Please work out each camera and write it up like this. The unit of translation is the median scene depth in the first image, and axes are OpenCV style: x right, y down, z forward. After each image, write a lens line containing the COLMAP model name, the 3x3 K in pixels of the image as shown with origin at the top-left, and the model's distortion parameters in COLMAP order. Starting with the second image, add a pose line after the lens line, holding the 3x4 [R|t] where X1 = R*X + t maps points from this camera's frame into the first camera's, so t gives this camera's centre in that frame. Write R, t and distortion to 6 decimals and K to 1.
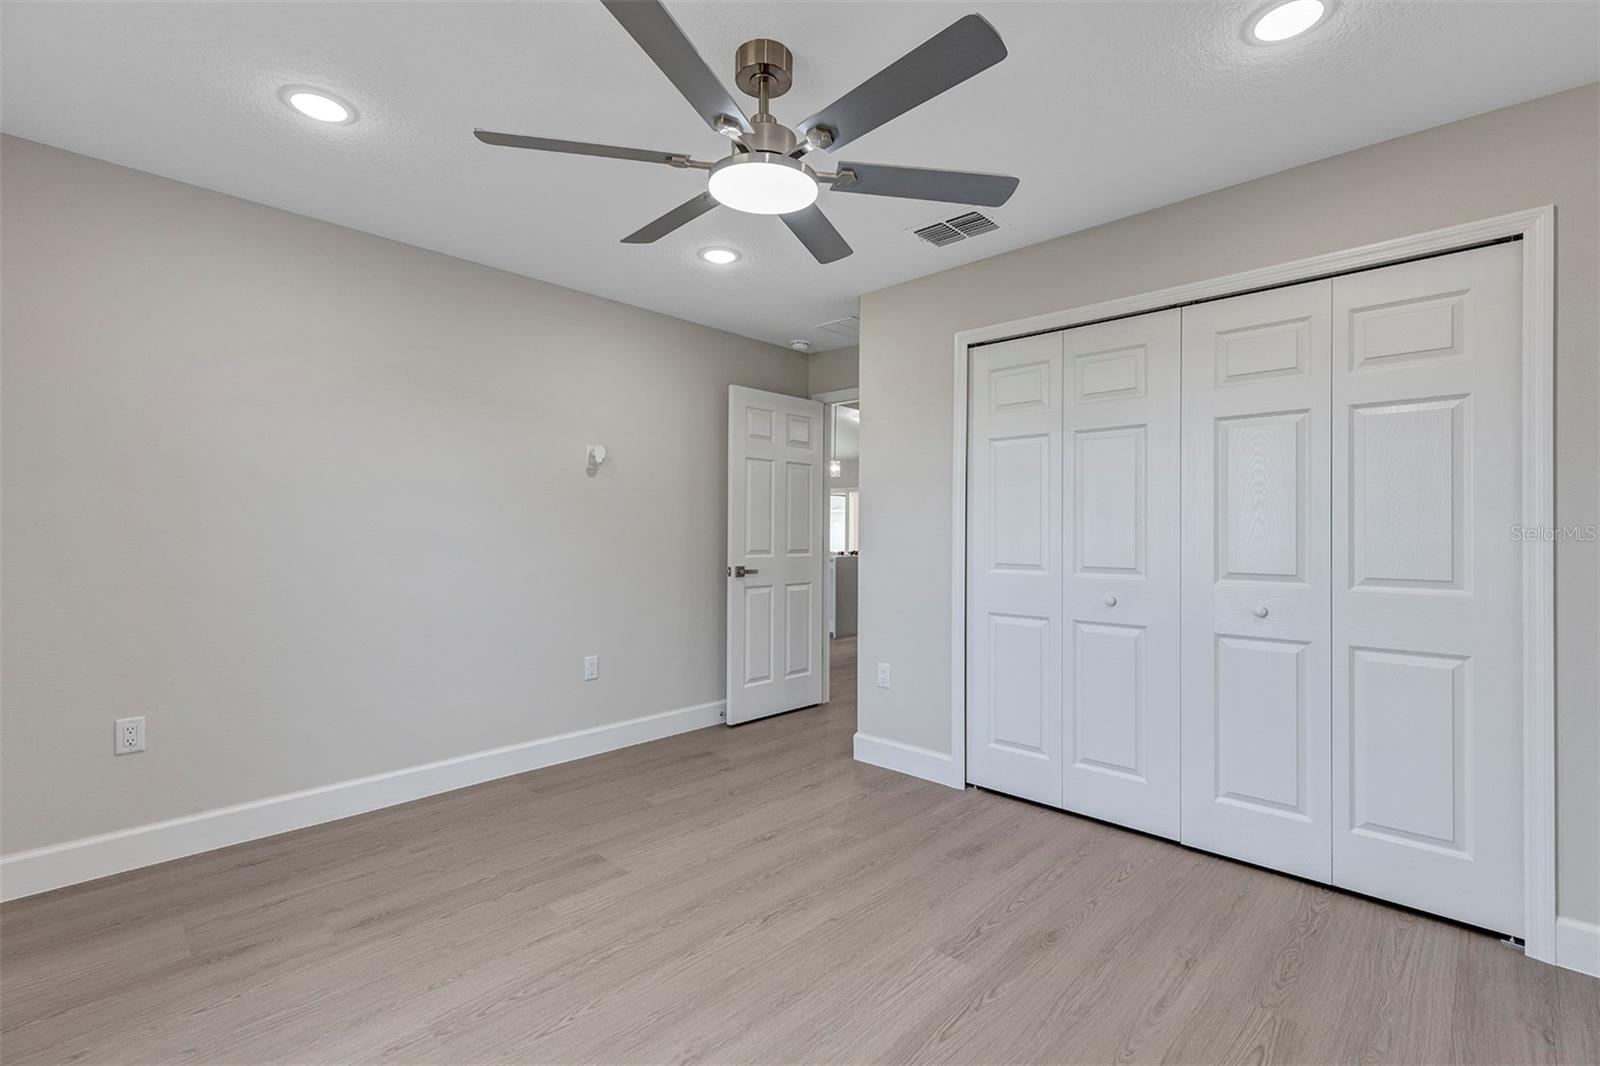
lens RADIAL K [[712.6, 0, 792.9], [0, 712.6, 532.8], [0, 0, 1]] dist [0.002104, 0.000597]
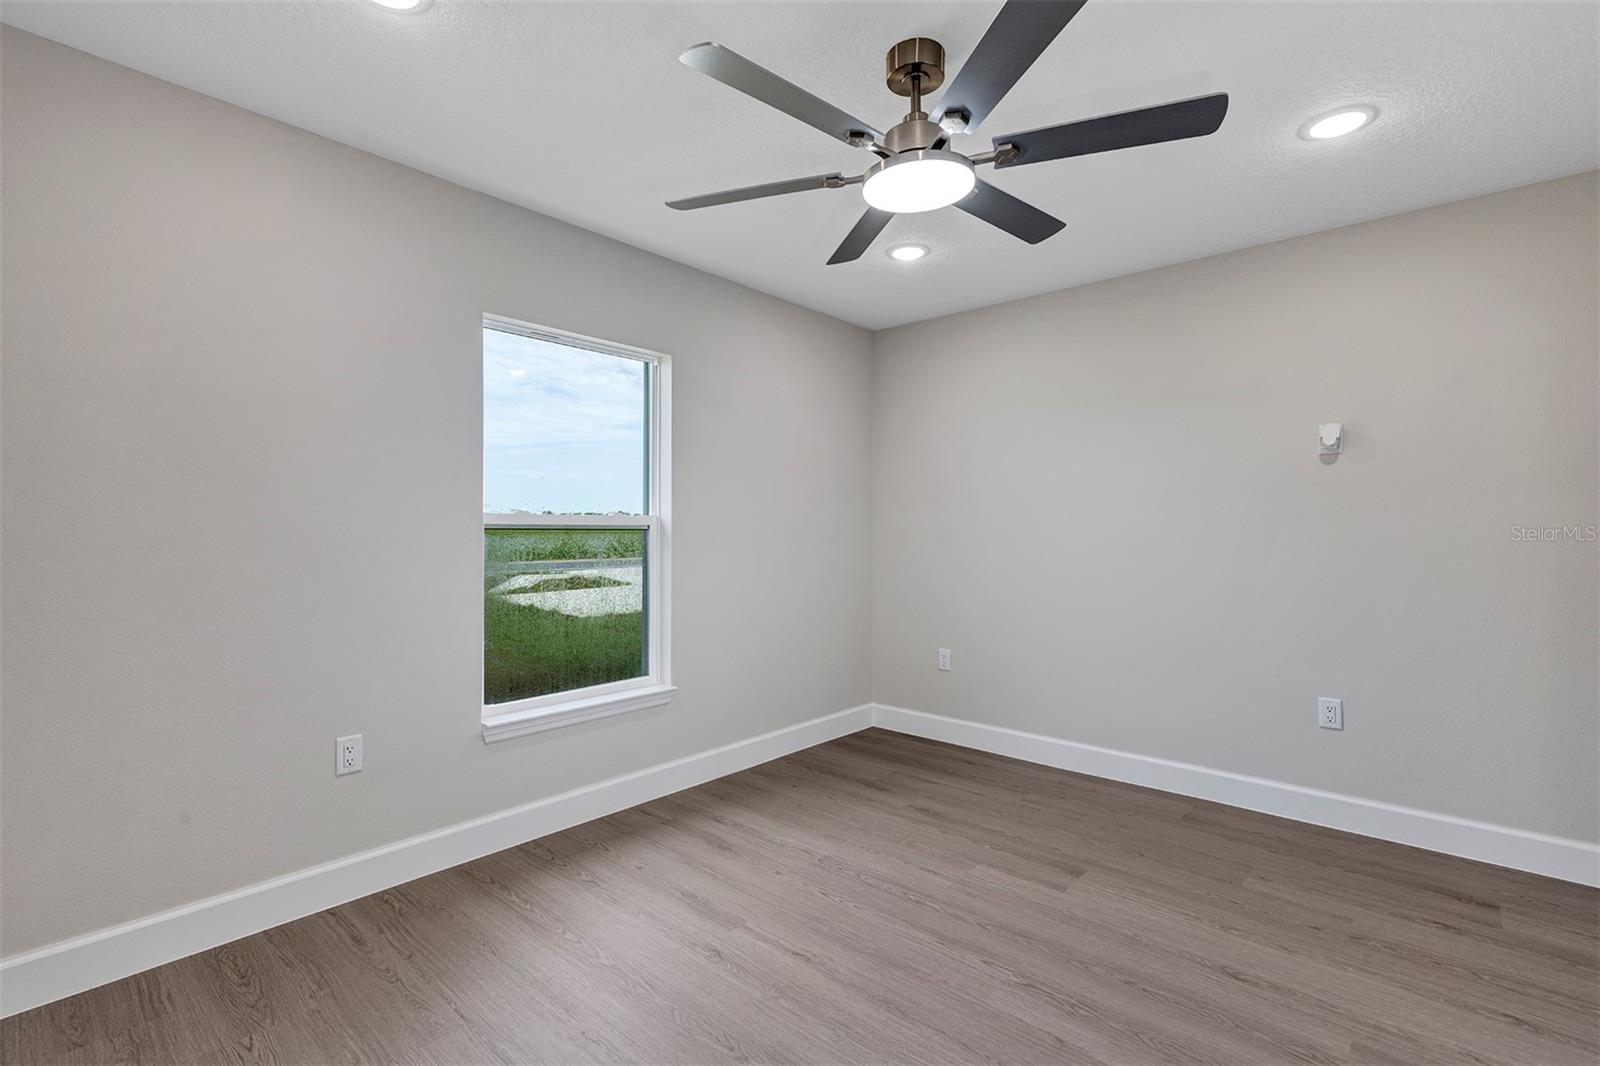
lens RADIAL K [[712.6, 0, 792.9], [0, 712.6, 532.8], [0, 0, 1]] dist [0.002104, 0.000597]
pose [[0.044844, -0.004732, -0.998983, 0.739290], [-0.006415, 0.999967, -0.005025, 0.003046], [0.998973, 0.006634, 0.044812, 0.616879]]
